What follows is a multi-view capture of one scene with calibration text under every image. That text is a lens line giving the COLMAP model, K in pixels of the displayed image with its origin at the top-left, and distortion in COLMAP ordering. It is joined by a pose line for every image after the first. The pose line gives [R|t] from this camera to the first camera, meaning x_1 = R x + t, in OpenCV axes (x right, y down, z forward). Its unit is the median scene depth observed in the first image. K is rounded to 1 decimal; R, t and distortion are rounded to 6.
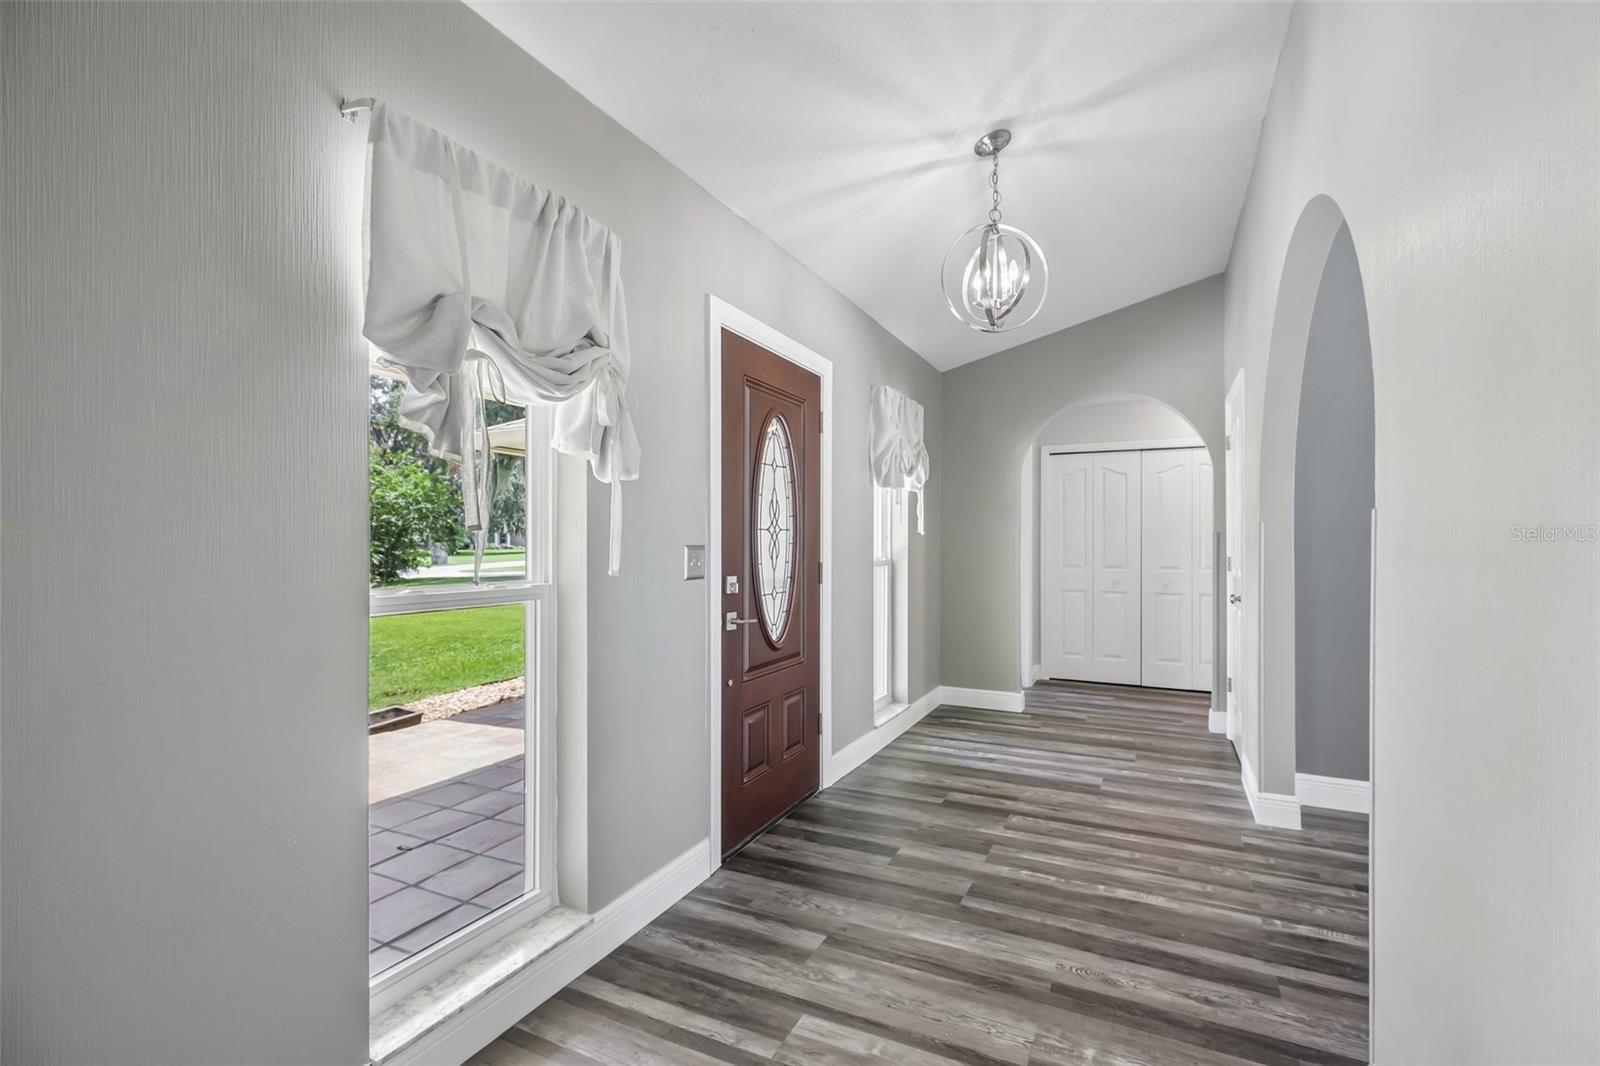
lens RADIAL K [[722.4, 0, 800.0], [0, 722.4, 533.0], [0, 0, 1]] dist [0.003798, 0.001077]
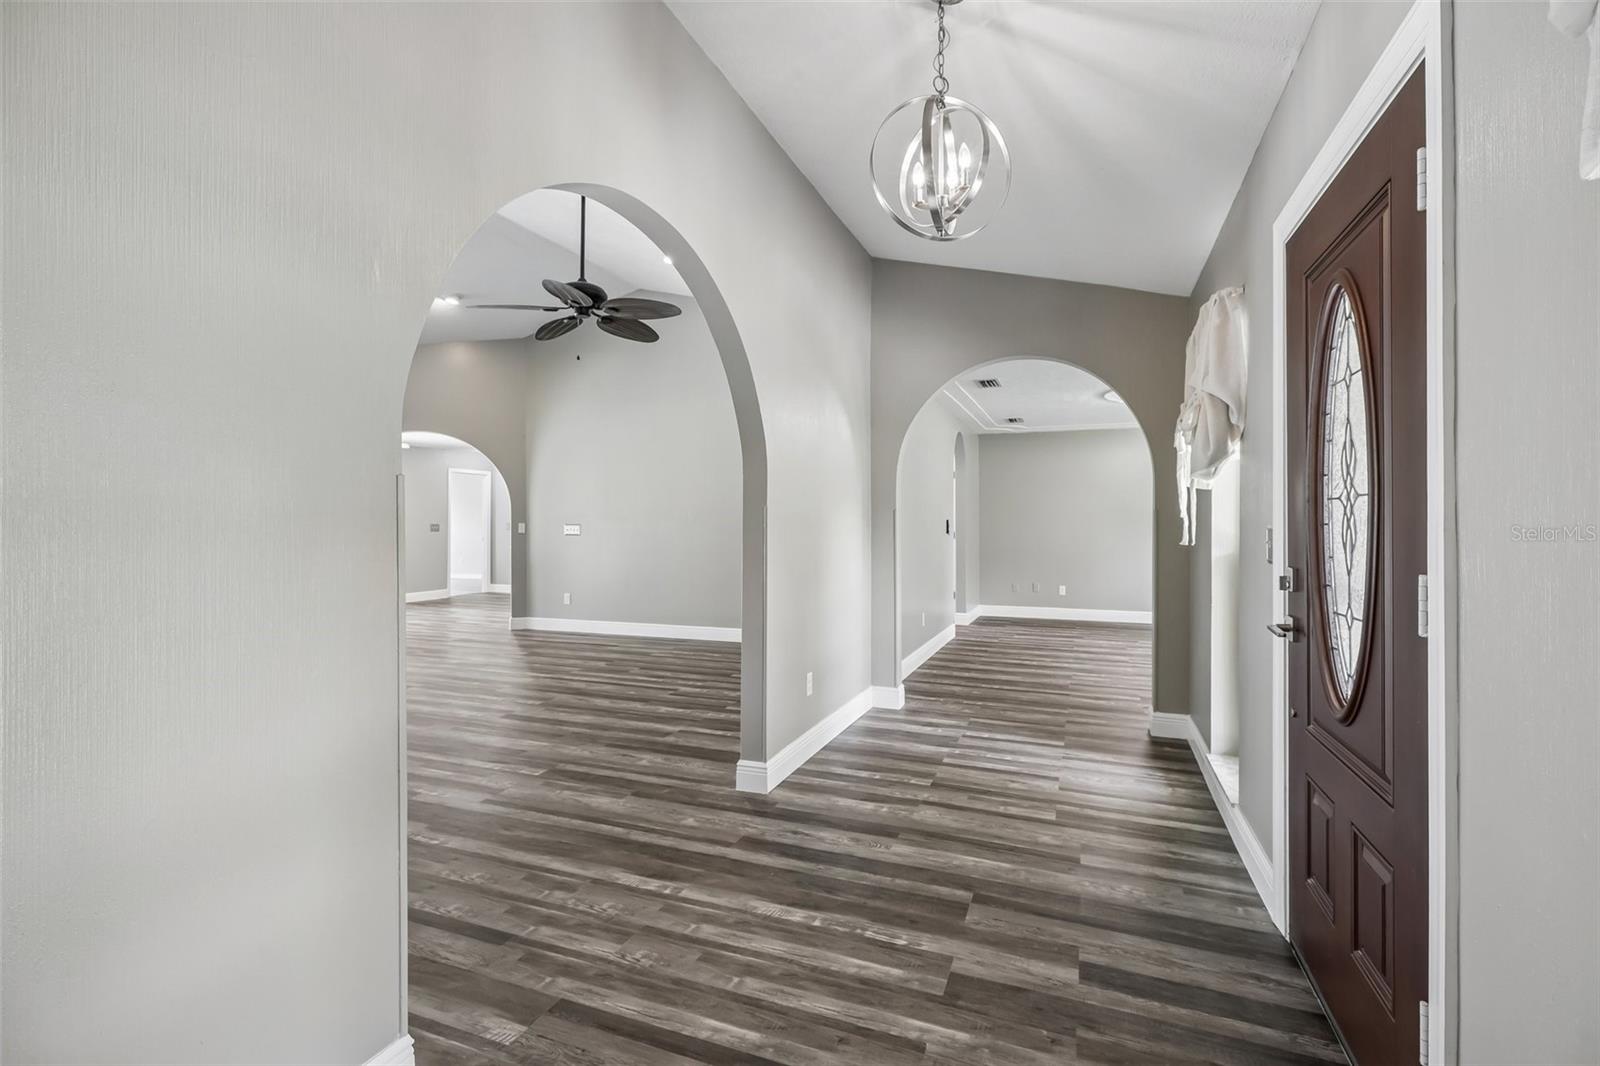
lens RADIAL K [[722.4, 0, 800.0], [0, 722.4, 533.0], [0, 0, 1]] dist [0.003798, 0.001077]
pose [[-0.996397, -0.003362, -0.084740, 0.528746], [-0.002940, 0.999983, -0.005106, 0.033879], [0.084756, -0.004839, -0.996390, 1.919637]]
